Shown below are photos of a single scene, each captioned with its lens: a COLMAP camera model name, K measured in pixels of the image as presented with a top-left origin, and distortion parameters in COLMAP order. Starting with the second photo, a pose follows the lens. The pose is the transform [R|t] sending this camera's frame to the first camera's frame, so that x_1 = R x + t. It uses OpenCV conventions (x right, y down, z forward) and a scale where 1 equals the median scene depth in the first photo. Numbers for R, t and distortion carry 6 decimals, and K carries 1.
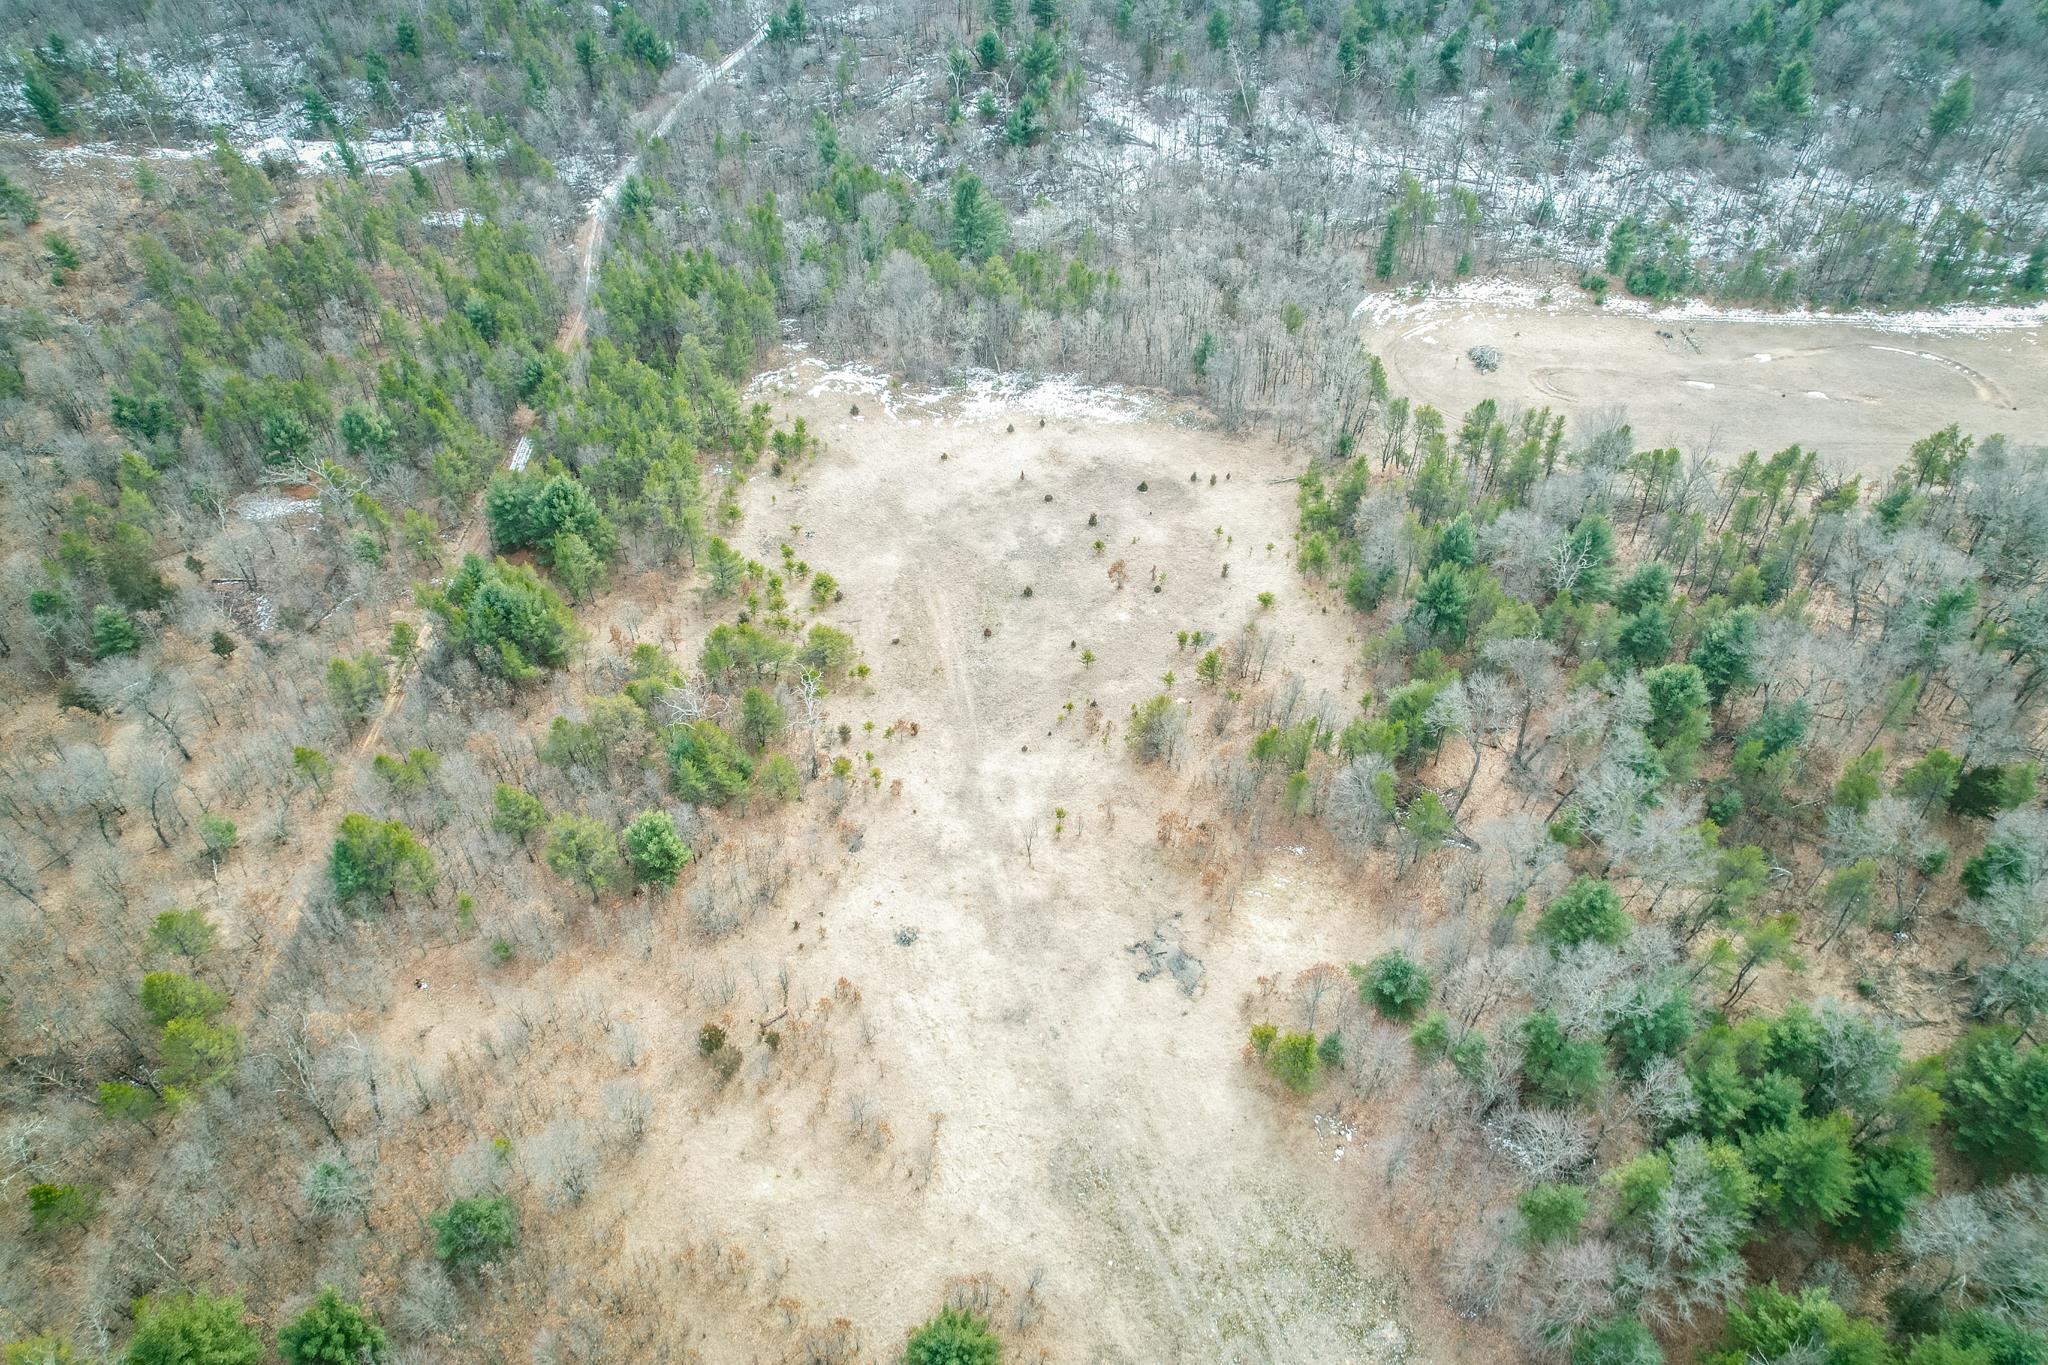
lens RADIAL K [[1308.7, 0, 1031.1], [0, 1308.7, 677.1], [0, 0, 1]] dist [-0.071741, 0.067287]
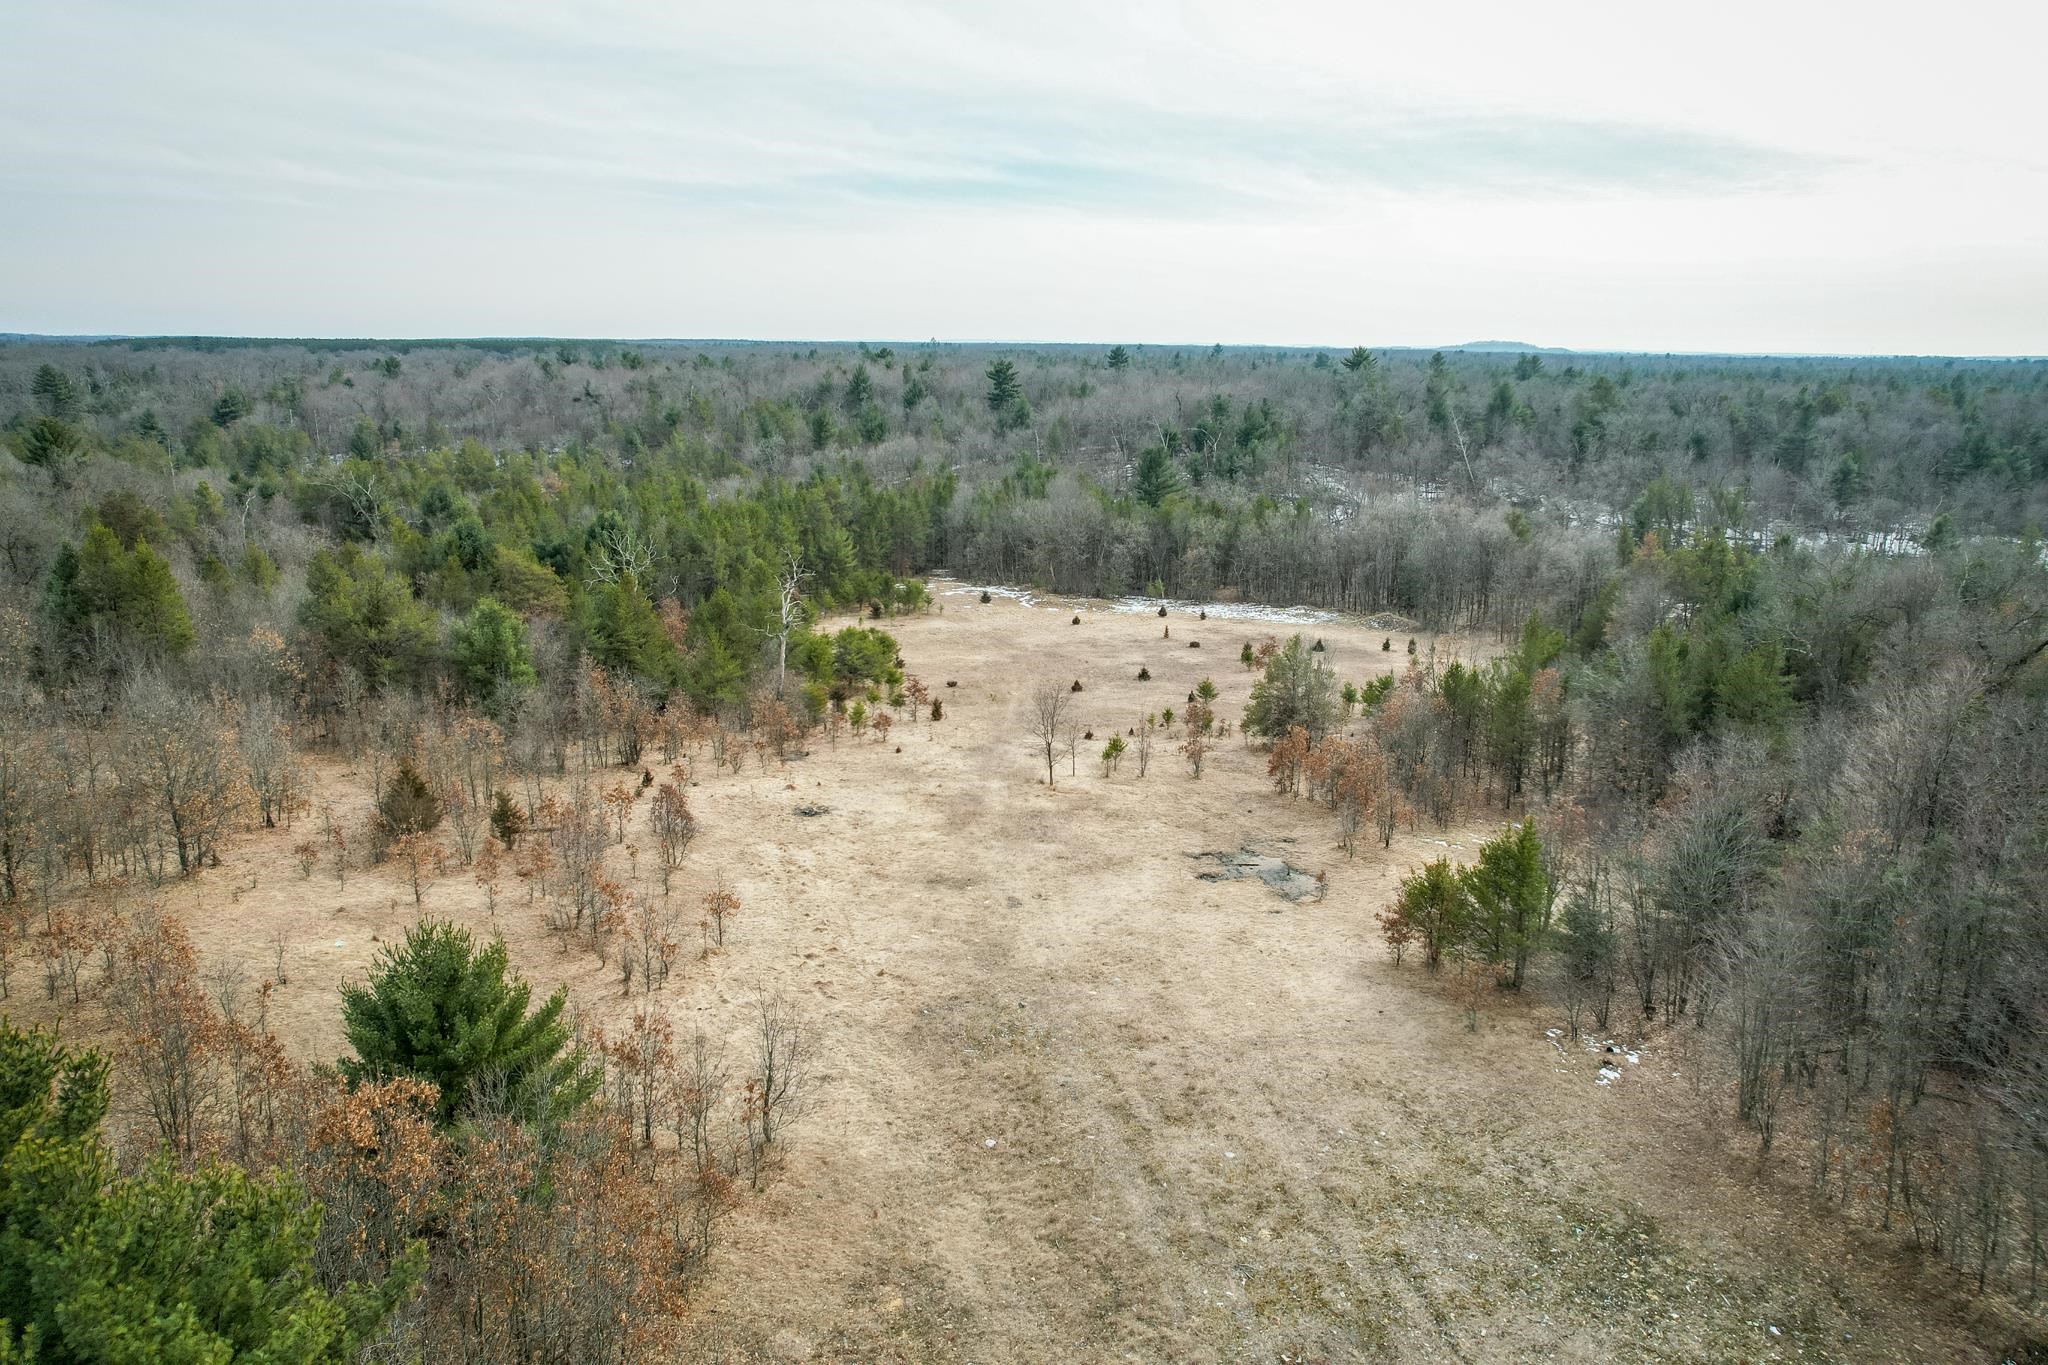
lens RADIAL K [[1308.7, 0, 1031.1], [0, 1308.7, 677.1], [0, 0, 1]] dist [-0.071741, 0.067287]
pose [[0.976937, 0.050175, -0.207549, 0.113183], [-0.151345, 0.848382, -0.507290, 0.408507], [0.150628, 0.527002, 0.836409, 0.464438]]
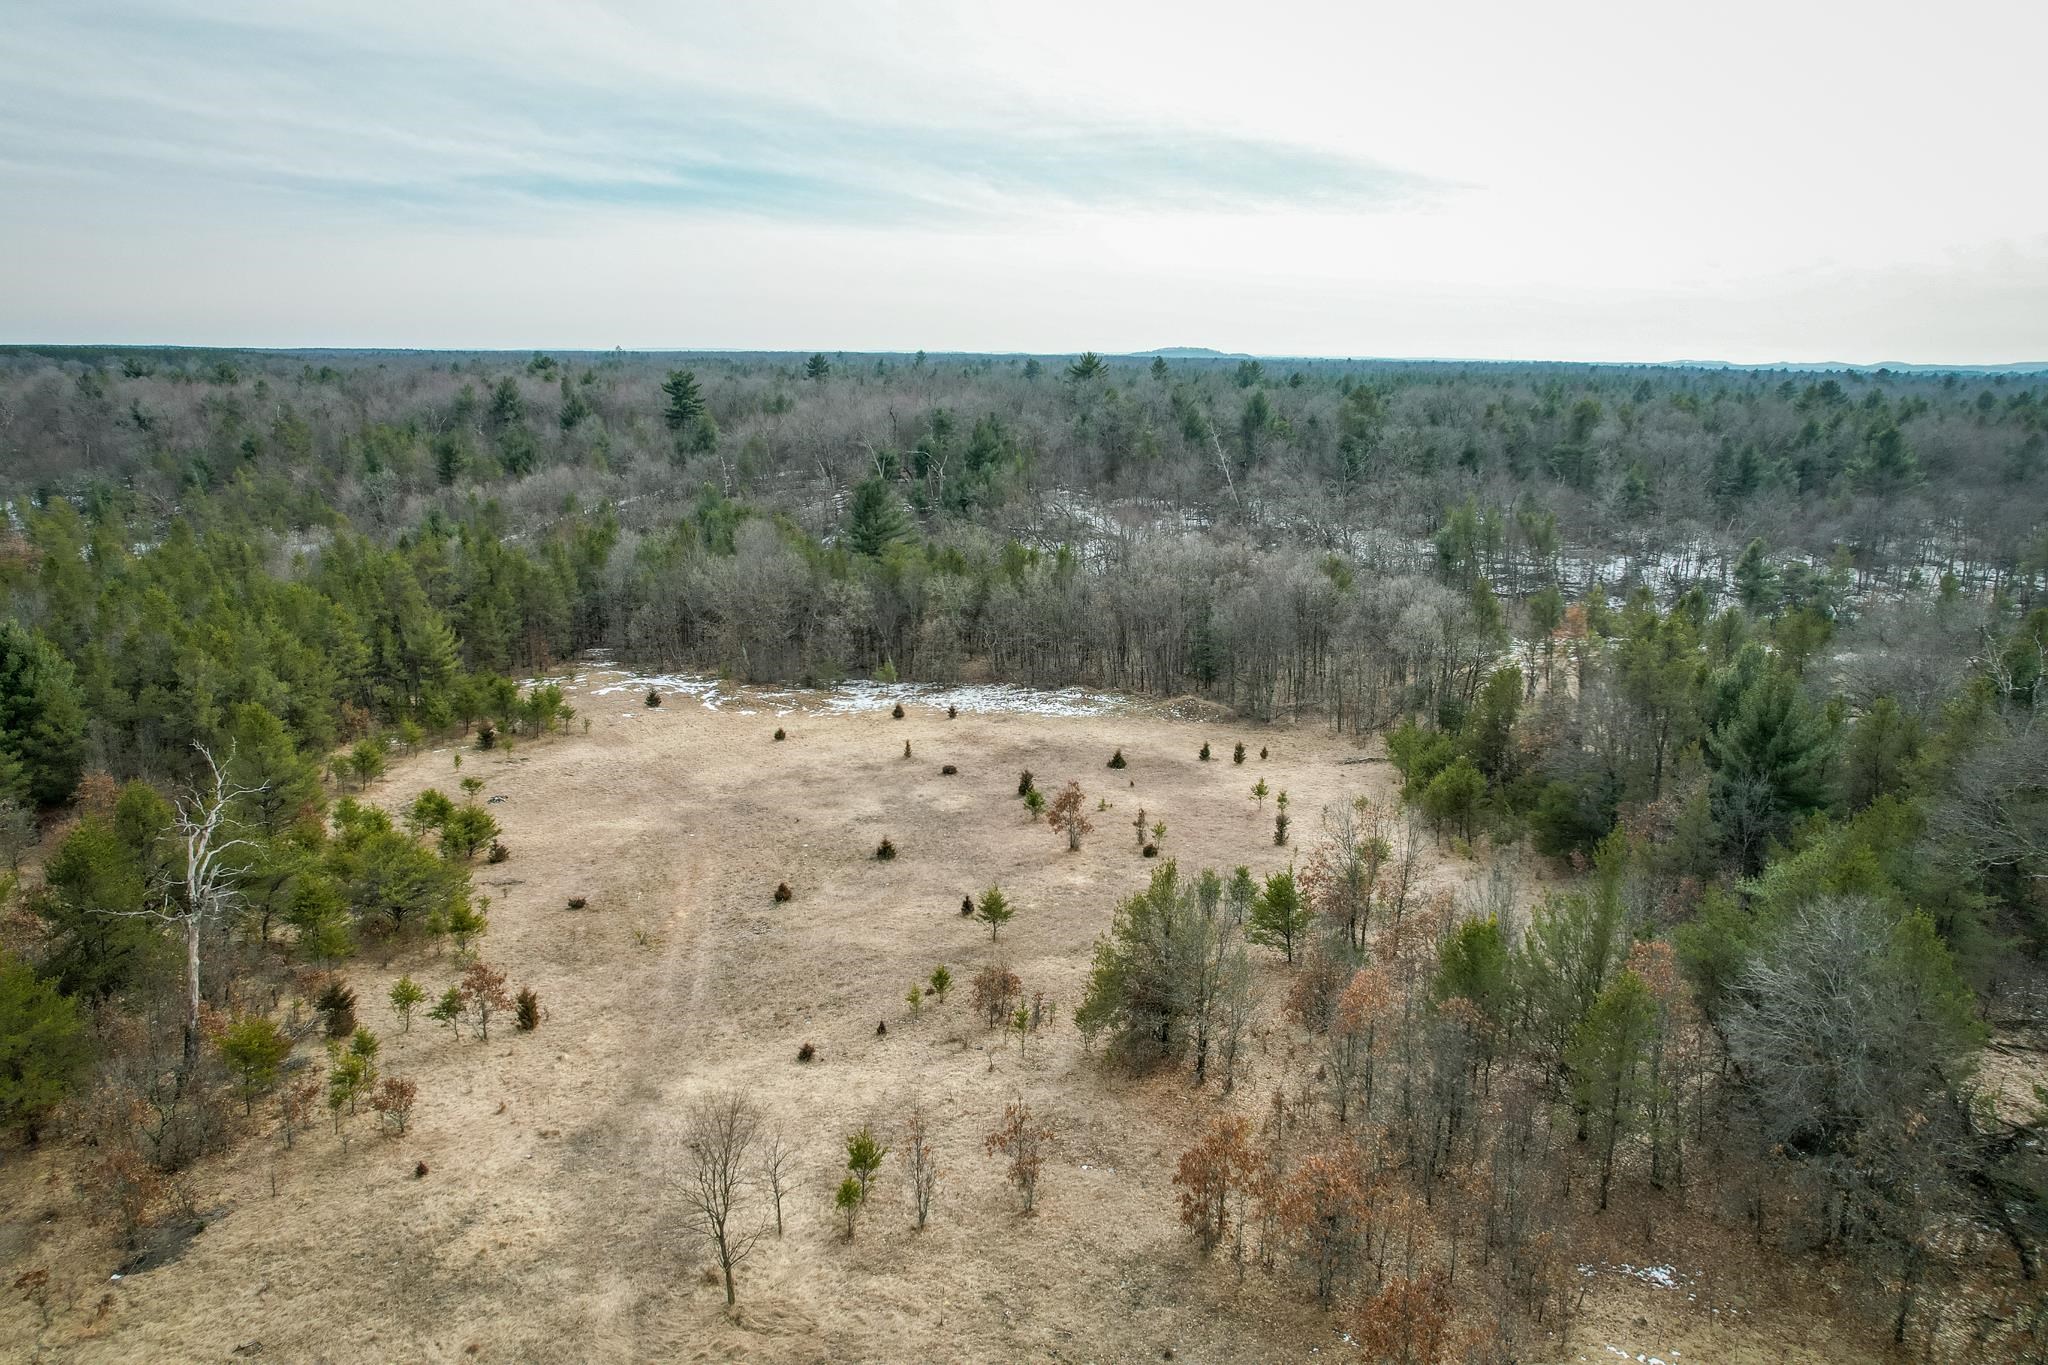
lens RADIAL K [[1308.7, 0, 1031.1], [0, 1308.7, 677.1], [0, 0, 1]] dist [-0.071741, 0.067287]
pose [[0.999967, -0.003280, 0.007406, 0.061578], [0.006695, 0.849350, -0.527788, 0.174487], [-0.004559, 0.527821, 0.849344, 0.693939]]
